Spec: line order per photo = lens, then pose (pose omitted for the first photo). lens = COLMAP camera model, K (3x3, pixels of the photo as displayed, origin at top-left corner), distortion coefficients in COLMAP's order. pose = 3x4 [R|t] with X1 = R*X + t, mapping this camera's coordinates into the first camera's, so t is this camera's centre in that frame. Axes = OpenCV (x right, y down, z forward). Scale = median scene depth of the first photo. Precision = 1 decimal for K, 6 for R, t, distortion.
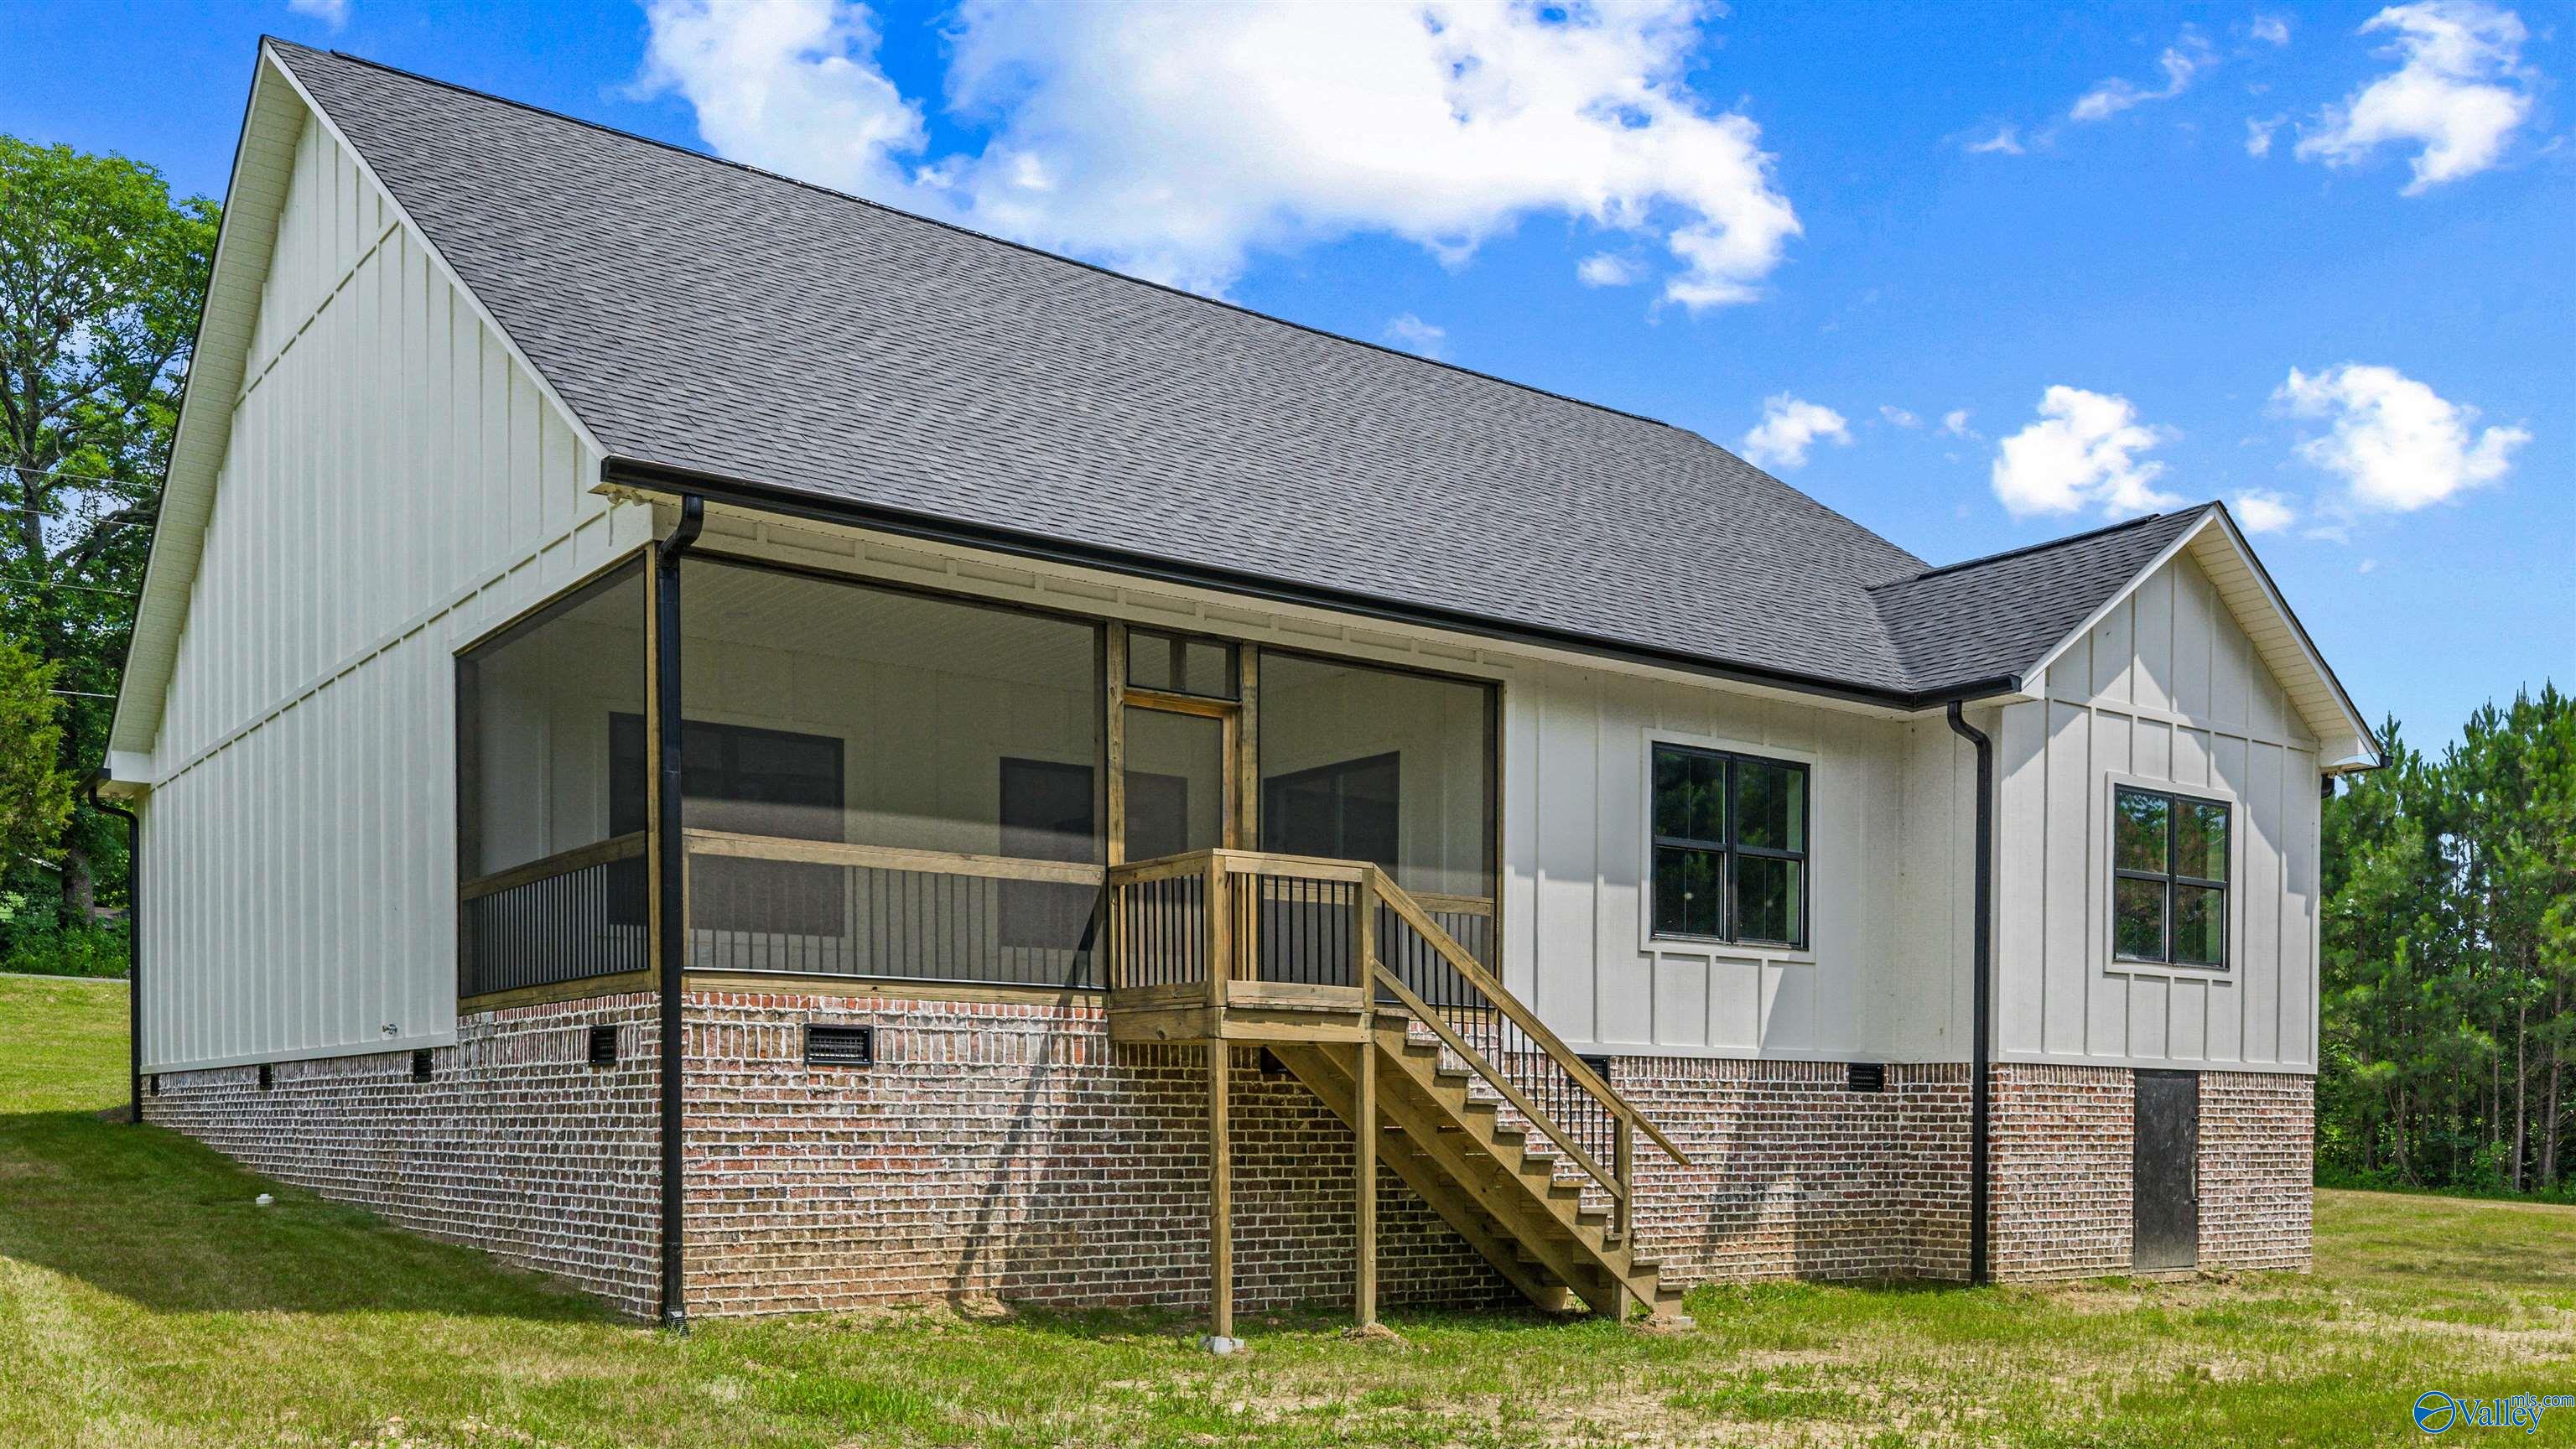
lens RADIAL K [[2229.3, 0, 1298.9], [0, 2229.3, 1161.6], [0, 0, 1]] dist [0.012747, -0.004766]
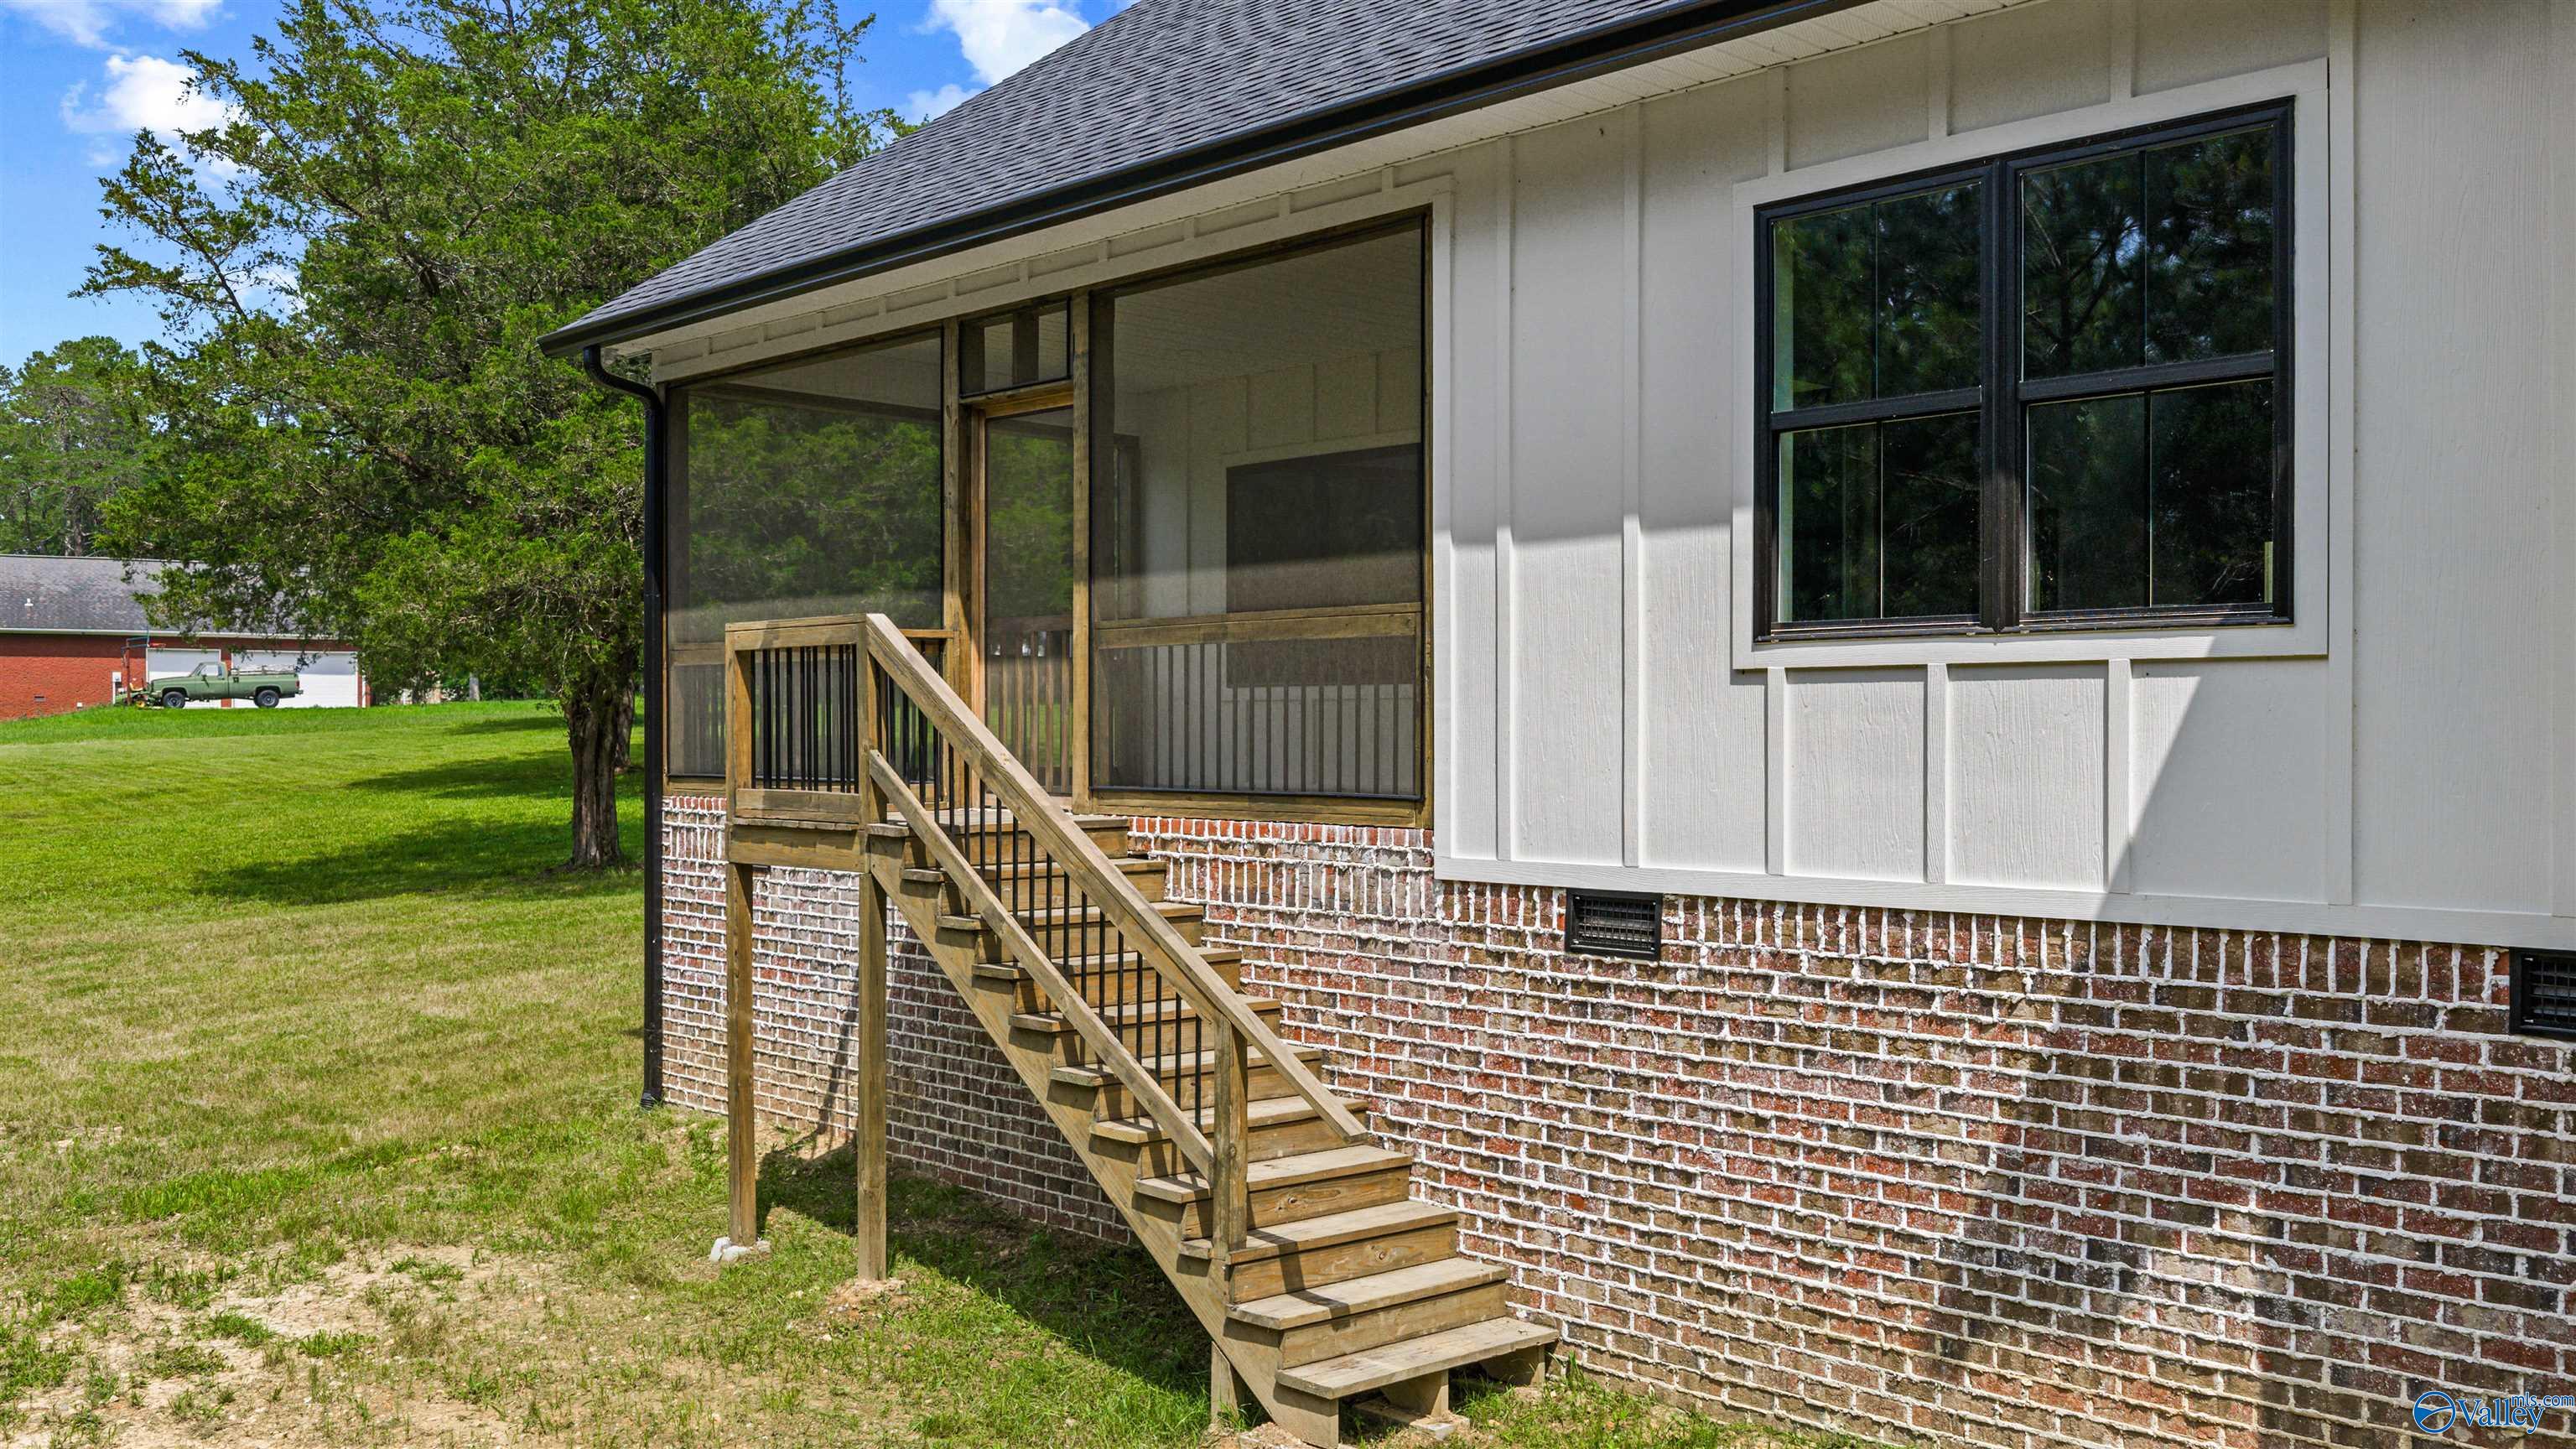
lens RADIAL K [[2172.6, 0, 1294.6], [0, 2172.6, 758.6], [0, 0, 1]] dist [0.004354, 0.001083]
pose [[0.133241, 0.007923, -0.991052, 0.577104], [-0.016054, 0.999854, 0.005835, -0.076172], [0.990954, 0.015132, 0.133348, 0.837610]]
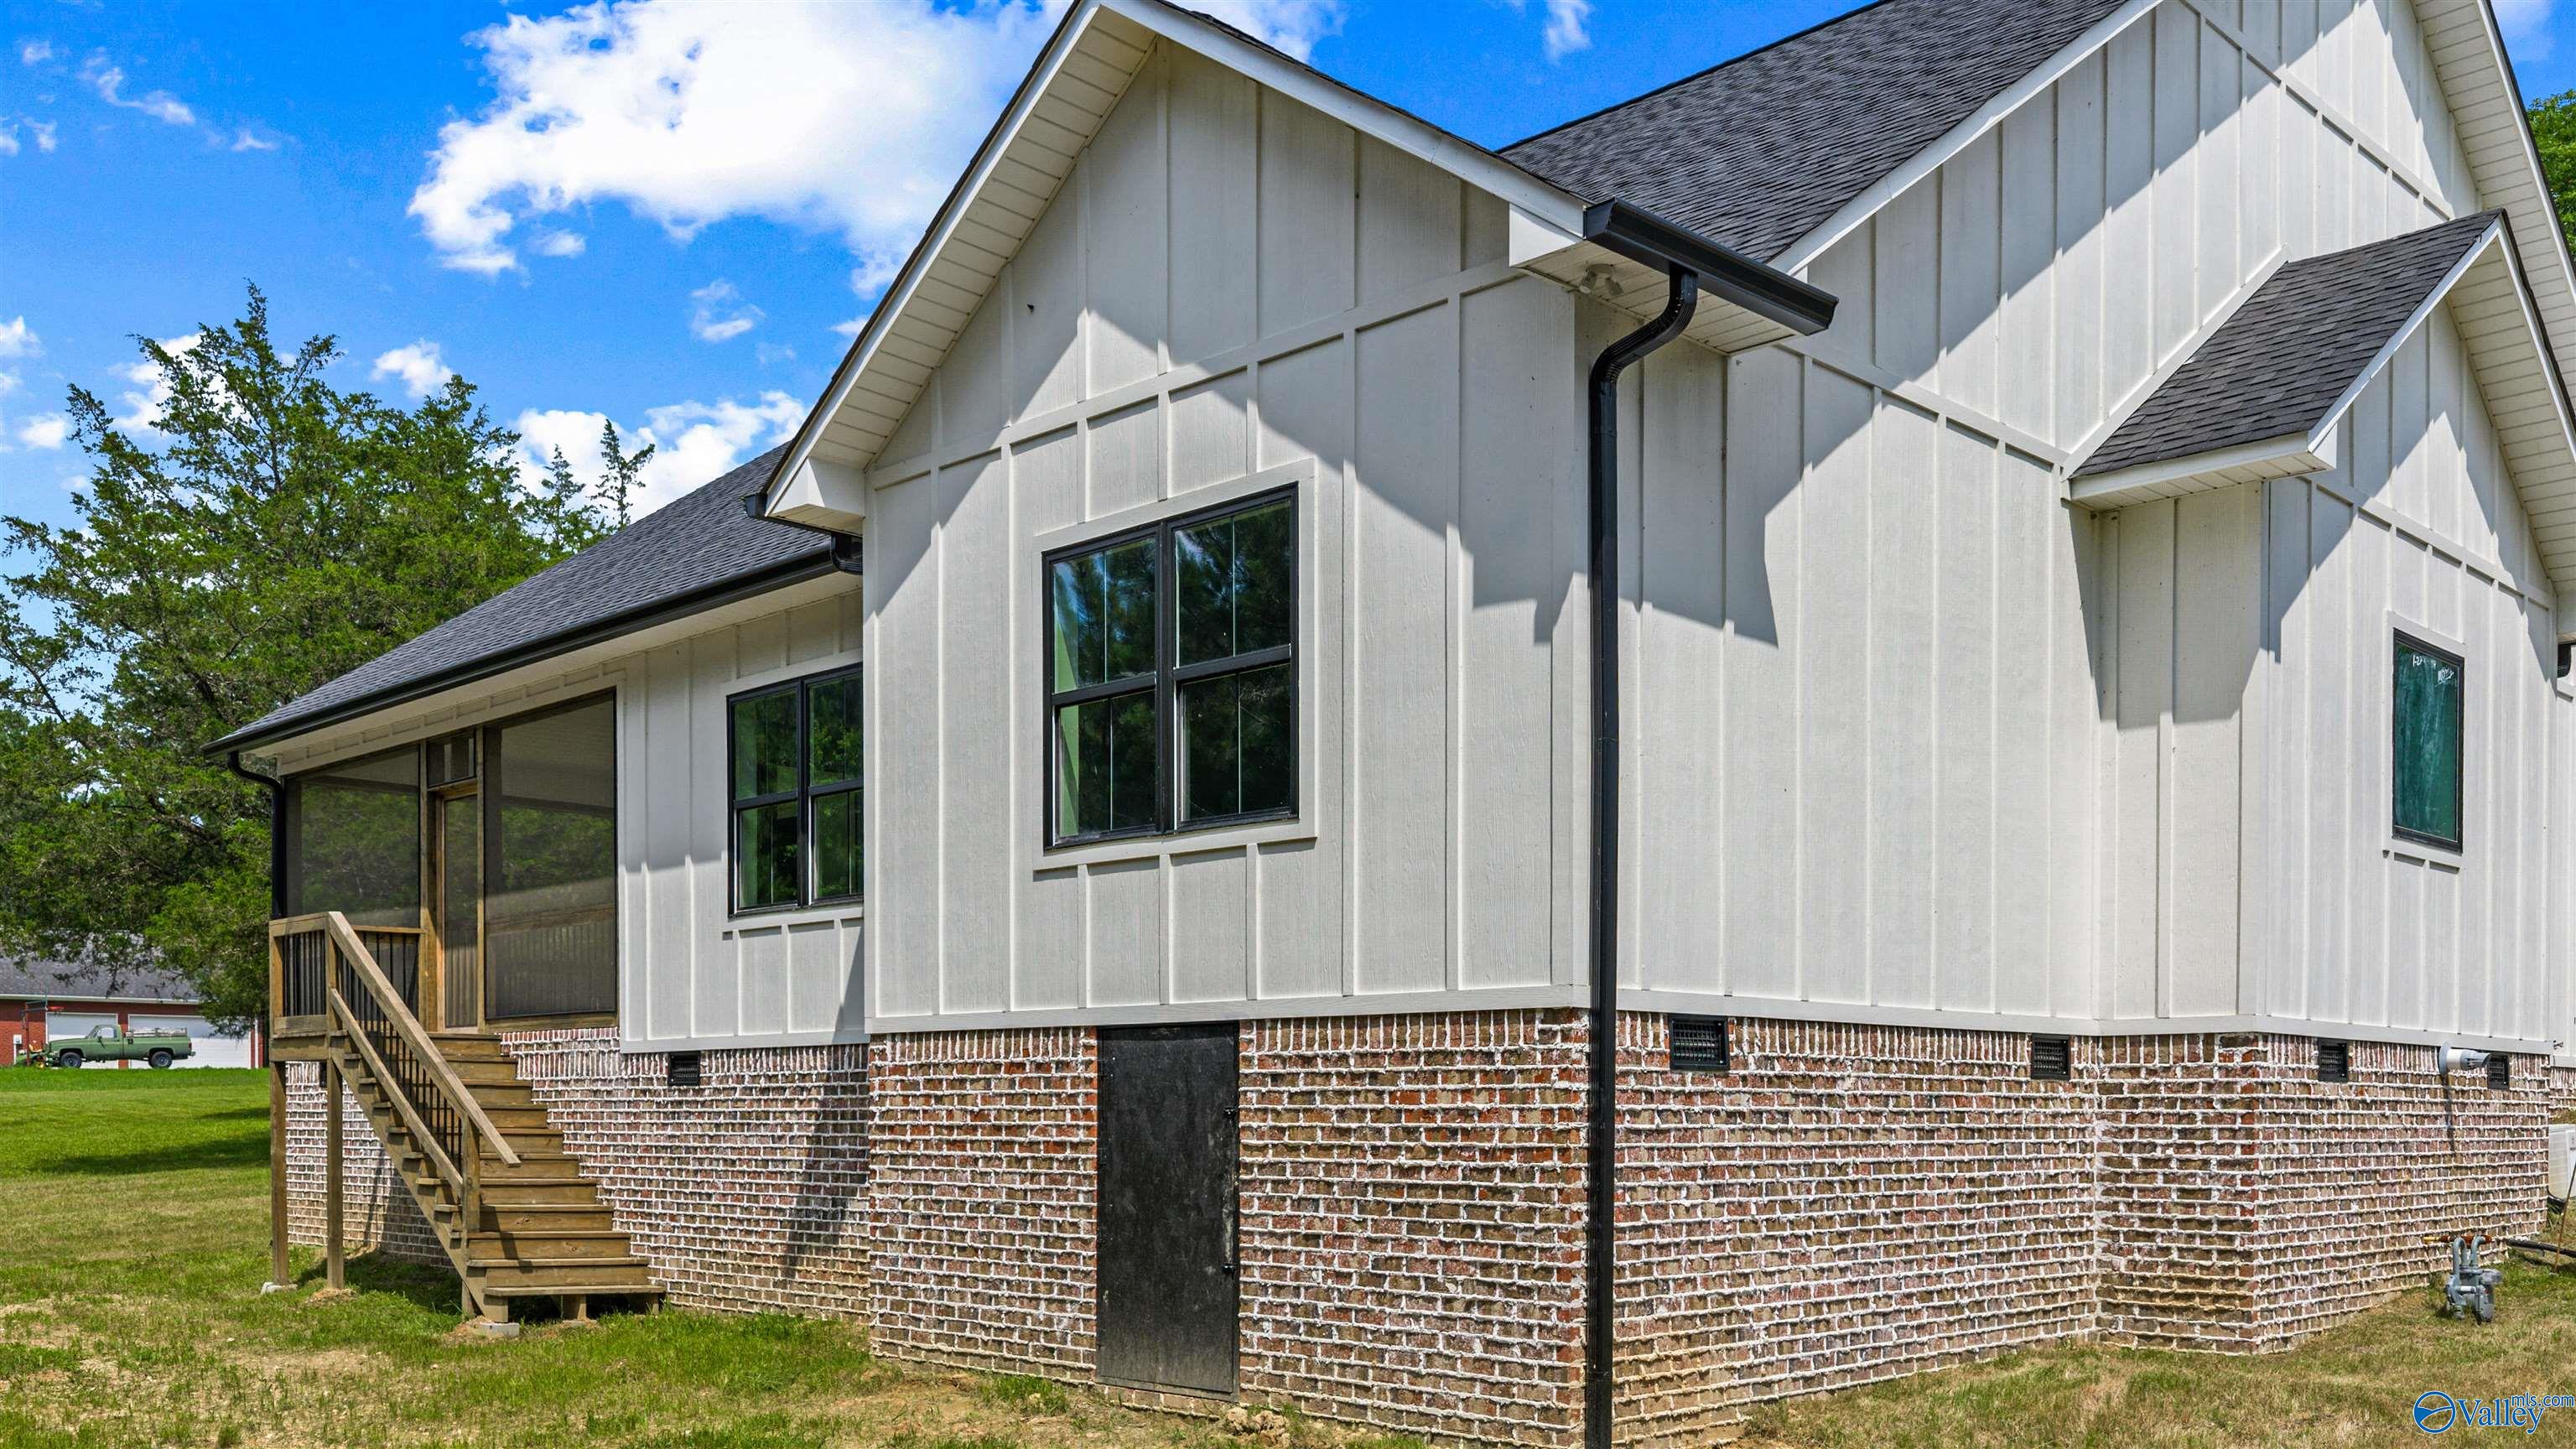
lens RADIAL K [[2229.3, 0, 1298.9], [0, 2229.3, 1161.6], [0, 0, 1]] dist [0.012747, -0.004766]
pose [[0.148553, 0.015485, -0.988783, 1.064366], [-0.016384, 0.999779, 0.013196, -0.017363], [0.988769, 0.014240, 0.148774, 1.080983]]
